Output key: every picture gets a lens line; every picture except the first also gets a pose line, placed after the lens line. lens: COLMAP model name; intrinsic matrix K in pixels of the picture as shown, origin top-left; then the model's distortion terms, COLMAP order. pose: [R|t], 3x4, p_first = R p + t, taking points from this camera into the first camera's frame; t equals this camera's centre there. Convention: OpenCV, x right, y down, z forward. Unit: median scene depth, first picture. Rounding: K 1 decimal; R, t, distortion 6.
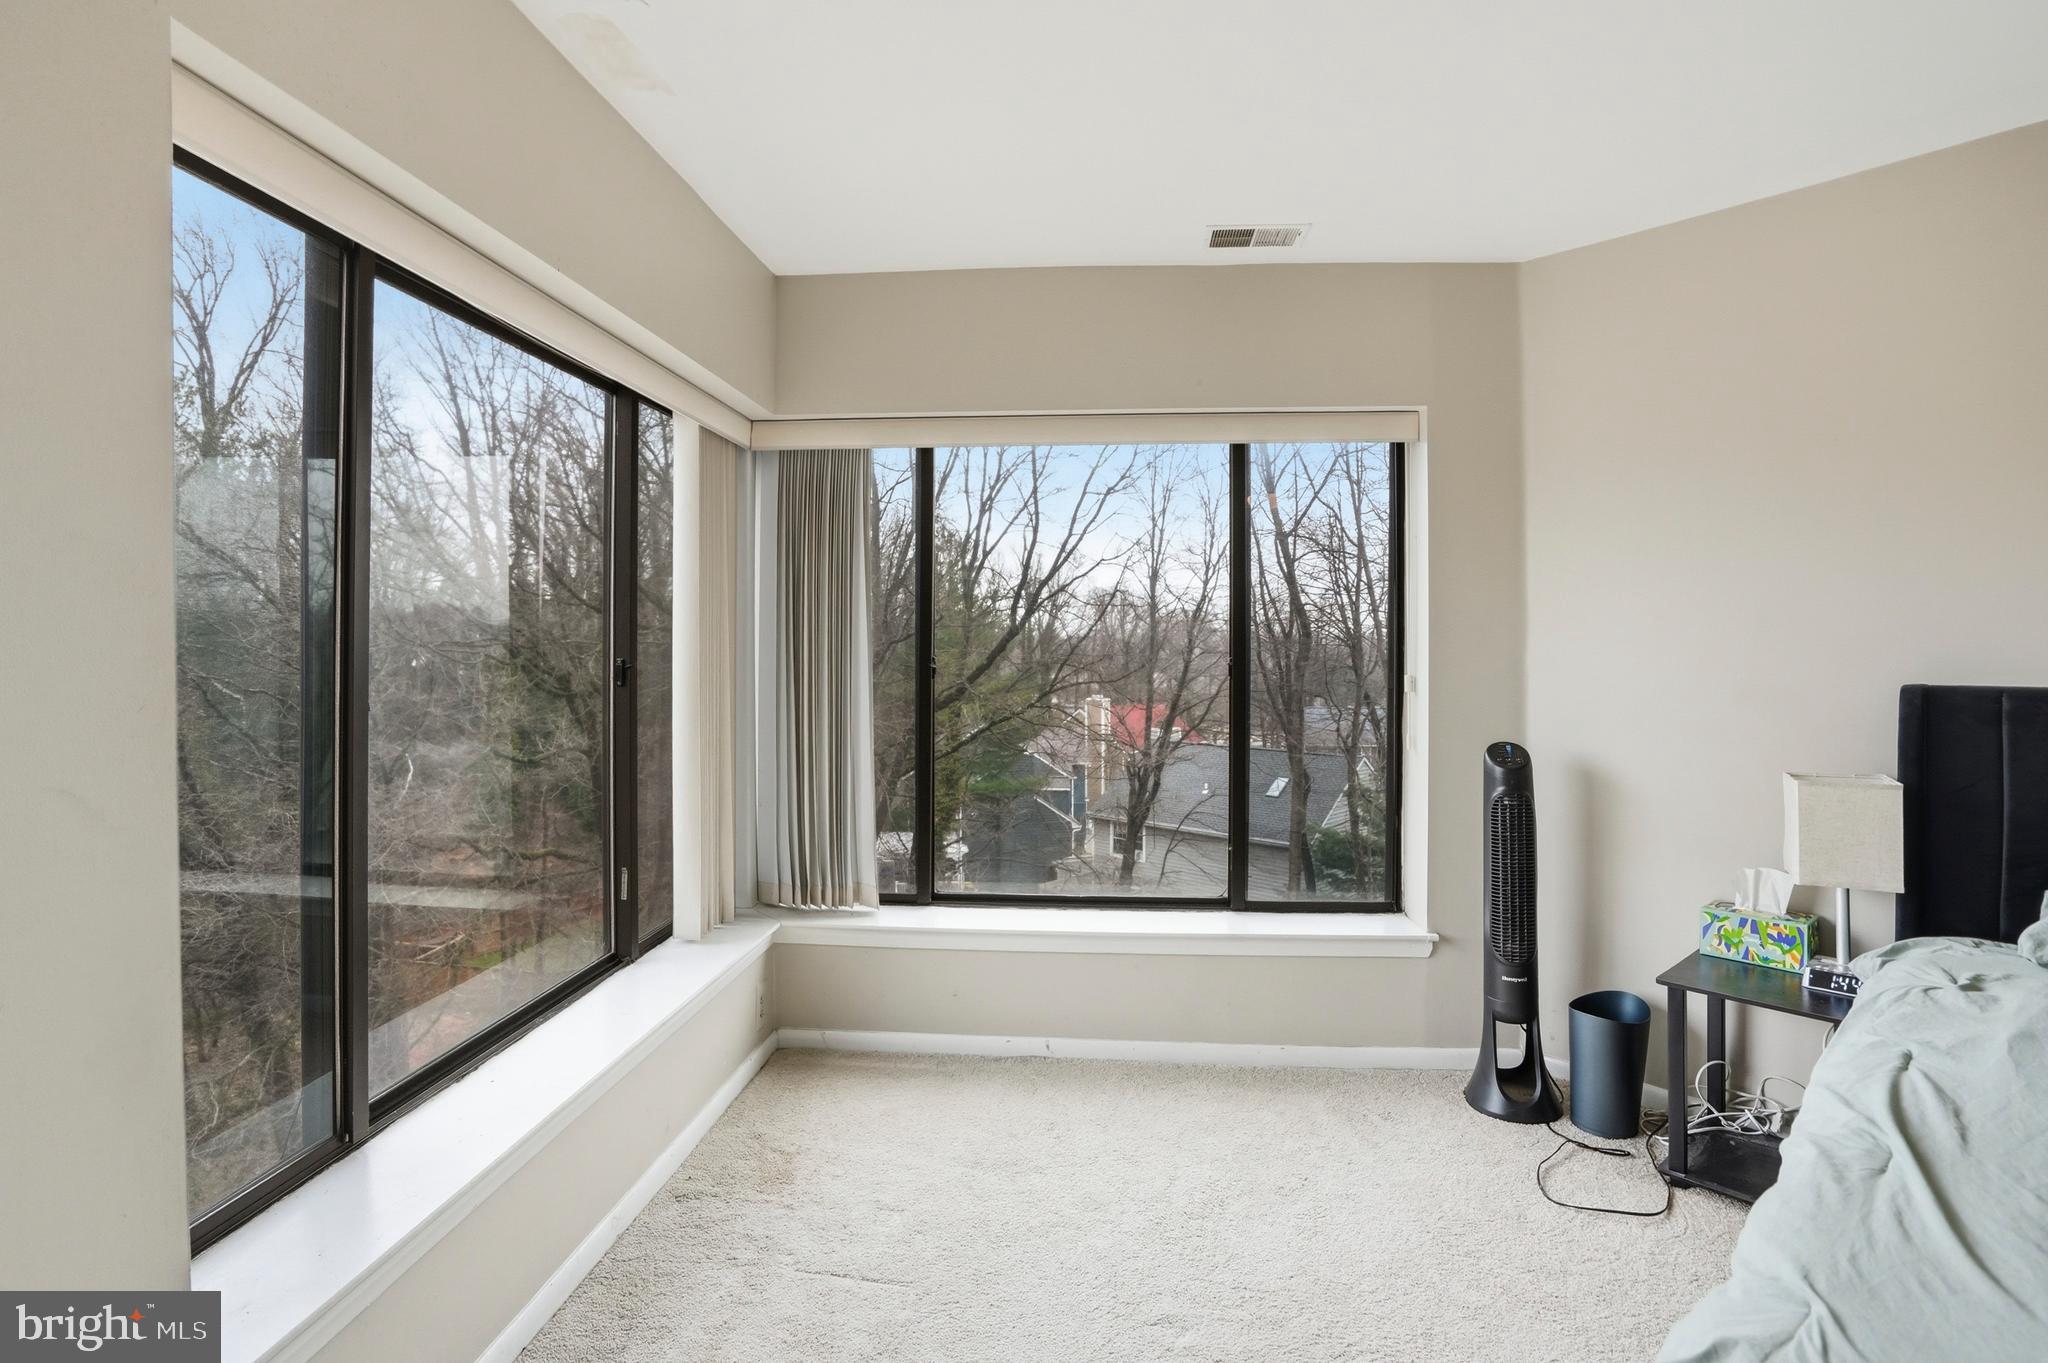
lens RADIAL K [[1068.1, 0, 1024.1], [0, 1068.1, 628.9], [0, 0, 1]] dist [-0.012079, 0.000507]
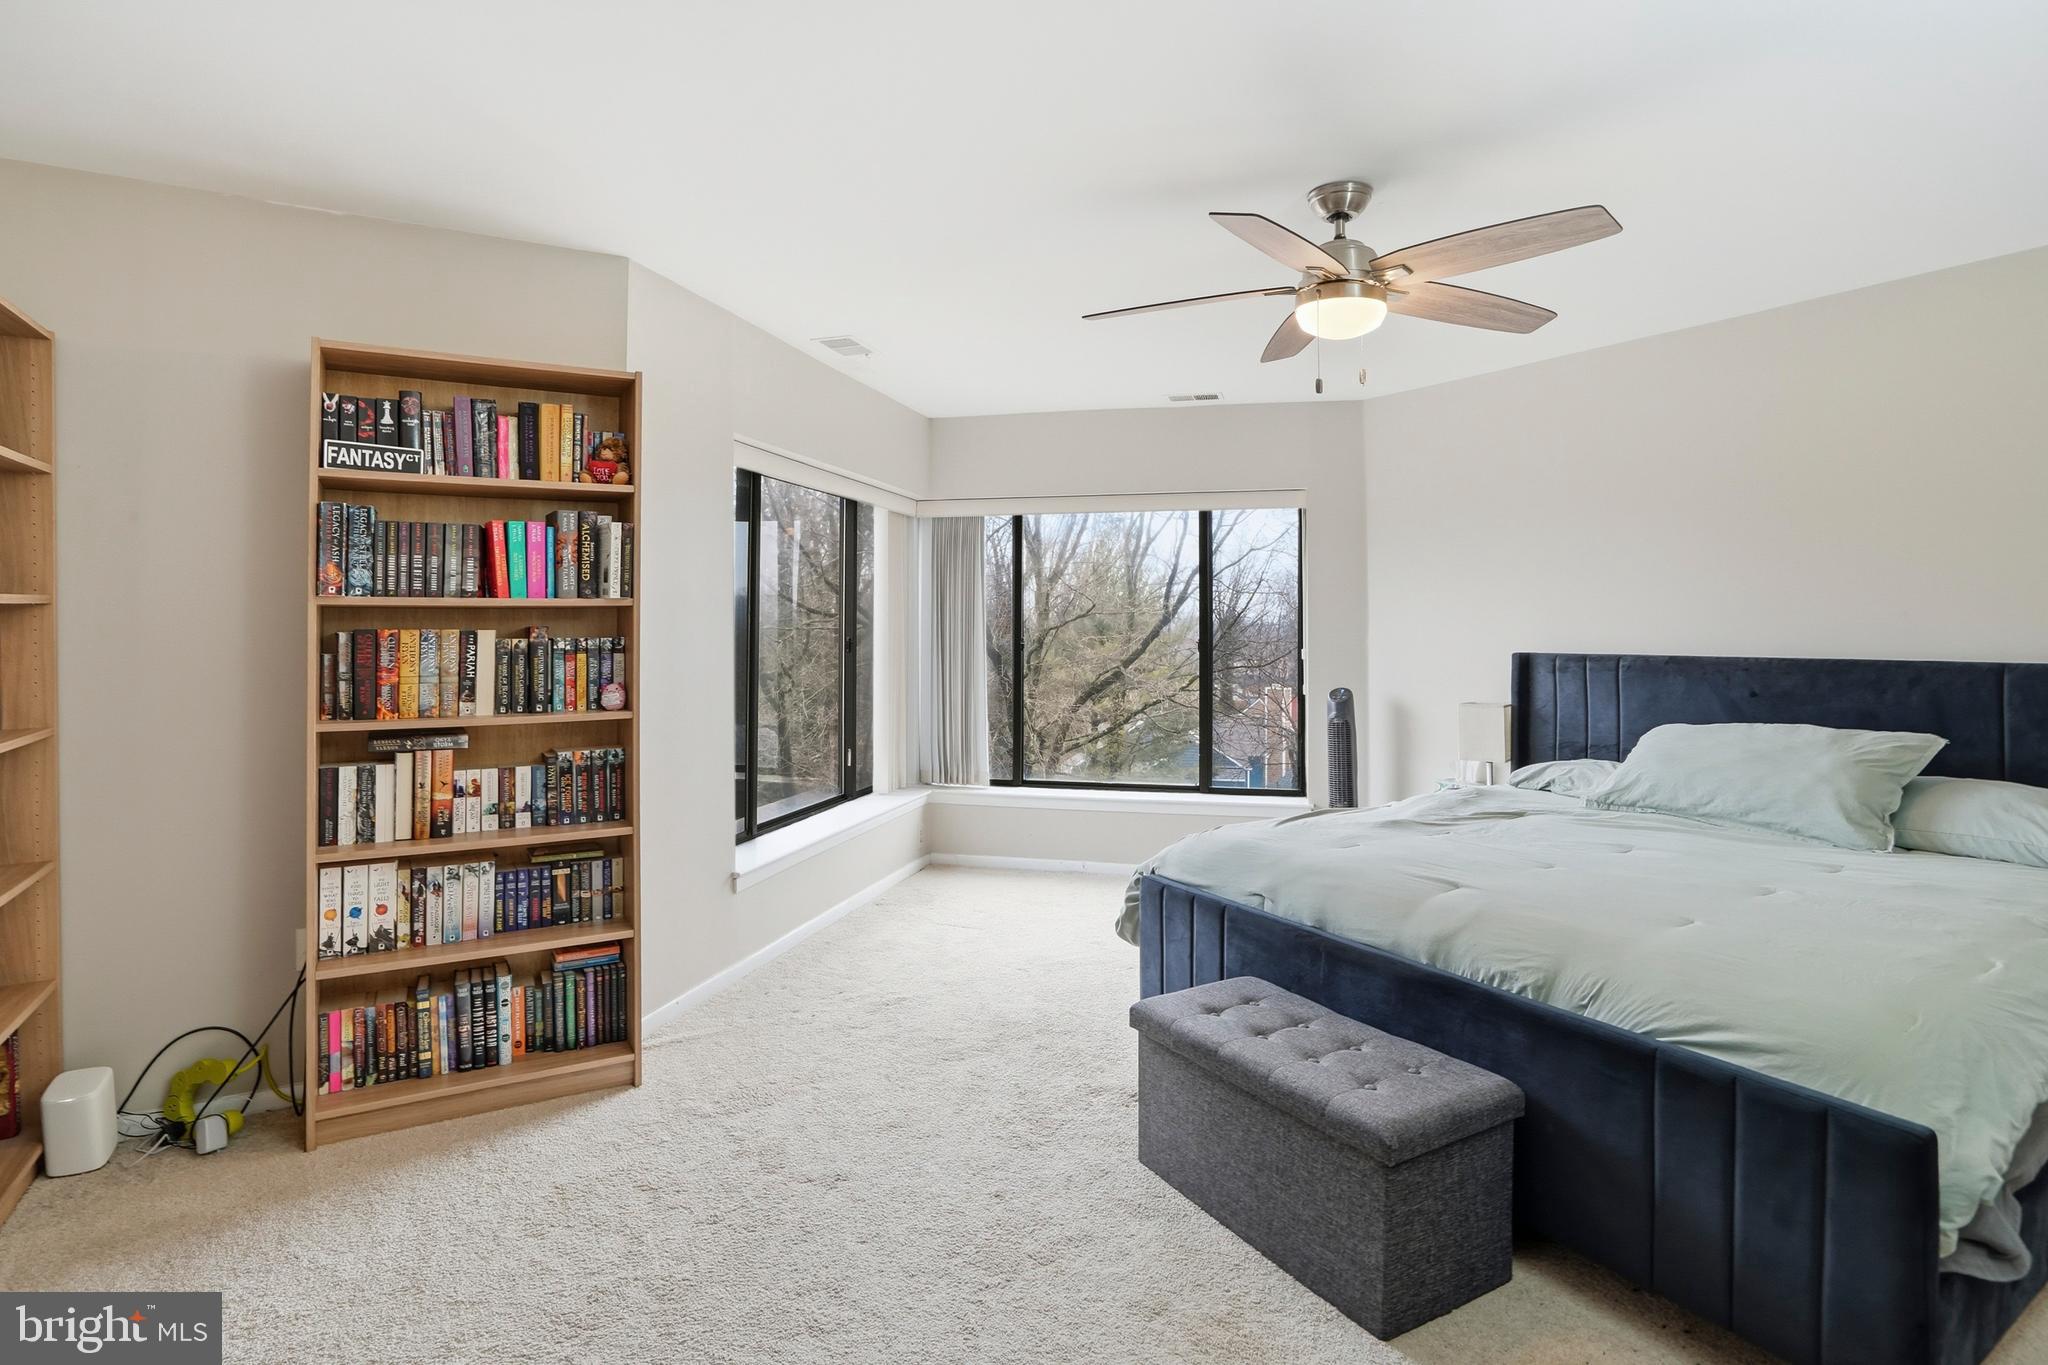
lens RADIAL K [[1068.1, 0, 1024.1], [0, 1068.1, 629.9], [0, 0, 1]] dist [-0.012079, 0.000507]
pose [[0.988592, 0.006715, -0.150467, 0.177625], [-0.004822, 0.999905, 0.012941, -0.009336], [0.150540, -0.012068, 0.988530, -0.685452]]
